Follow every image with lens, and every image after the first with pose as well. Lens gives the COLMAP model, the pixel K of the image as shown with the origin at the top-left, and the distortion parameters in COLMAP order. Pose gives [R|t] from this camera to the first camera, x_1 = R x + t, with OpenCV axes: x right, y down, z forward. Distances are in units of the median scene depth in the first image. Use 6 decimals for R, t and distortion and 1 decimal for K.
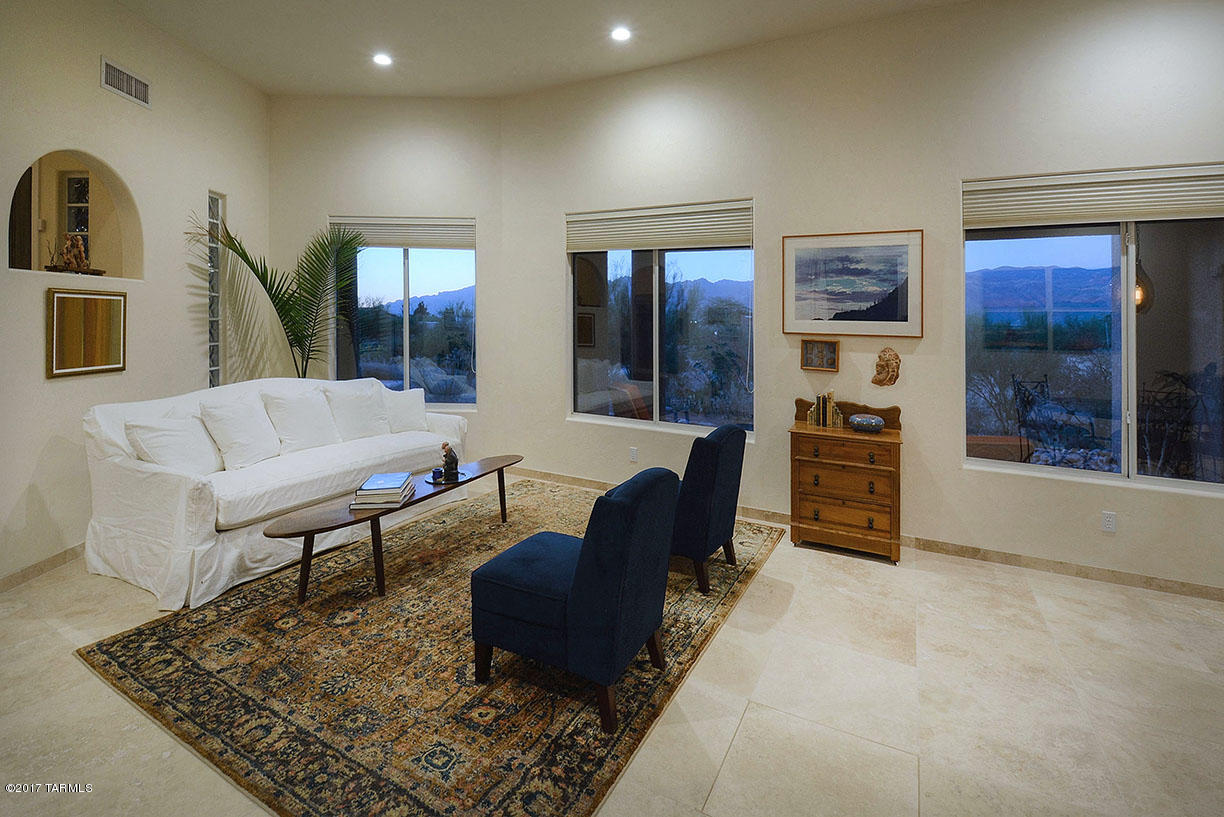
lens RADIAL K [[561.3, 0, 611.9], [0, 561.3, 376.8], [0, 0, 1]] dist [0.003451, -0.014096]
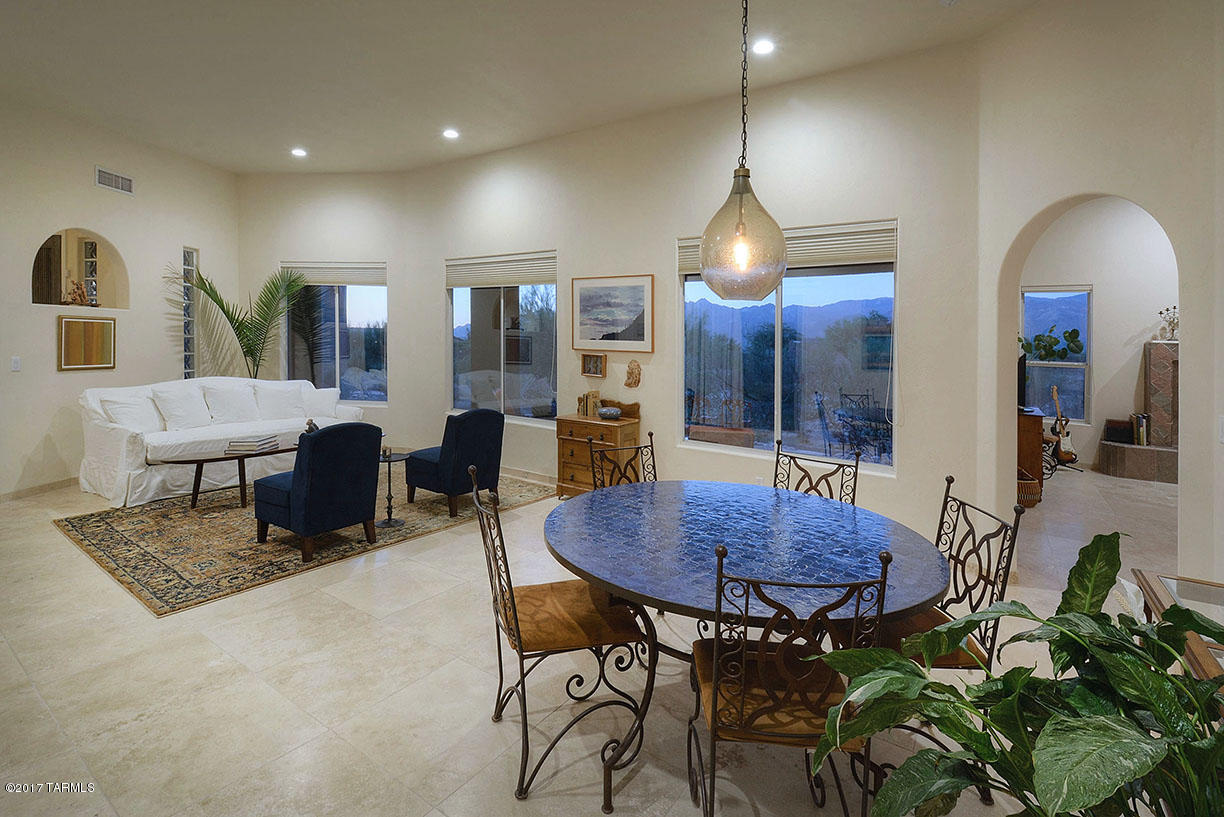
lens RADIAL K [[551.8, 0, 647.7], [0, 551.8, 409.8], [0, 0, 1]] dist [0.002240, -0.010503]
pose [[0.997073, 0.017114, -0.074517, 0.634511], [-0.015782, 0.999706, 0.018418, 0.045666], [0.074811, -0.017188, 0.997050, -0.357911]]
